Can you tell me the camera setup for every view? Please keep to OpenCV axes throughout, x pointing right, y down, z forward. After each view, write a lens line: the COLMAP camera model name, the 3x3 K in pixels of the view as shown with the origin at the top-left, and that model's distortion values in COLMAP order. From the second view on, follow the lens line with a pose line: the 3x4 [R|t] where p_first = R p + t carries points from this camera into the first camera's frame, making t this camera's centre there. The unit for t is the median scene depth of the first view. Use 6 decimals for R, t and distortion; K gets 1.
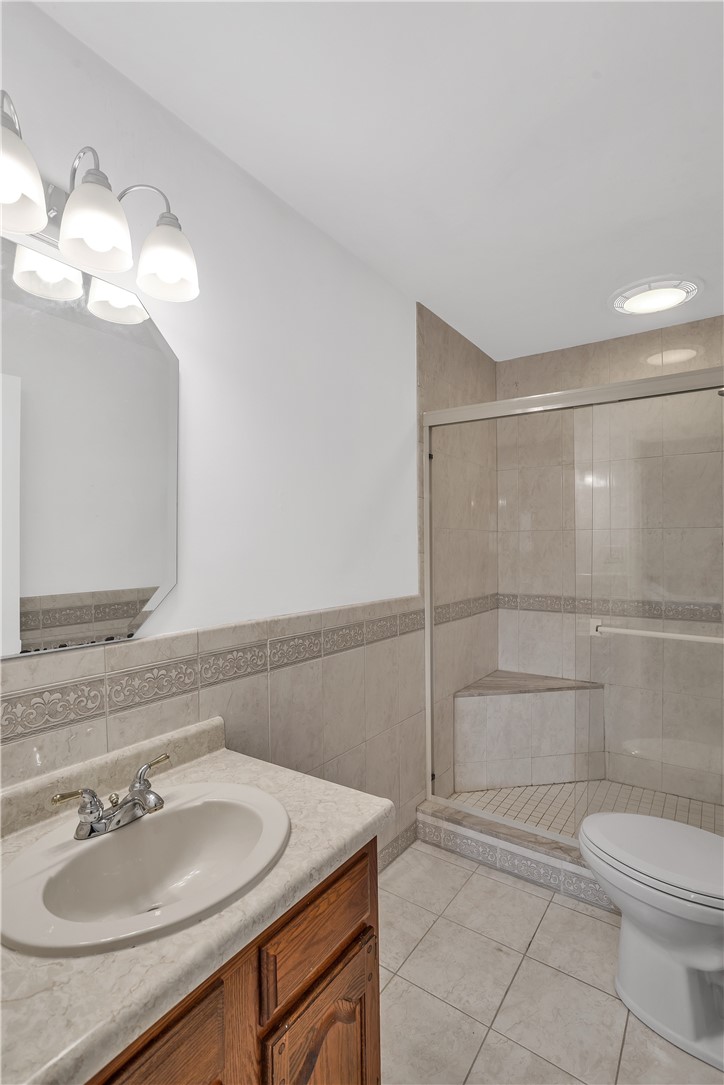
lens RADIAL K [[519.3, 0, 364.6], [0, 519.3, 543.2], [0, 0, 1]] dist [-0.001130, 0.001097]
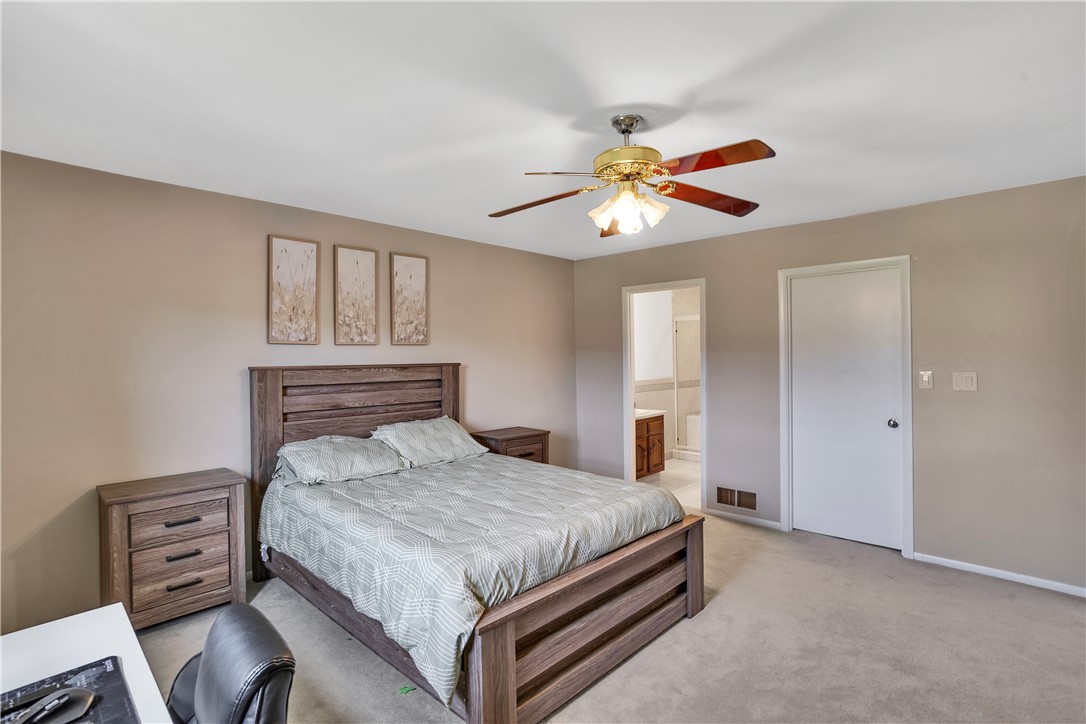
lens RADIAL K [[519.8, 0, 540.1], [0, 519.8, 360.7], [0, 0, 1]] dist [-0.001130, 0.001097]
pose [[0.988137, -0.007371, -0.153397, -0.189774], [0.008788, 0.999925, 0.008566, -0.034118], [0.153323, -0.009813, 0.988127, -2.073227]]
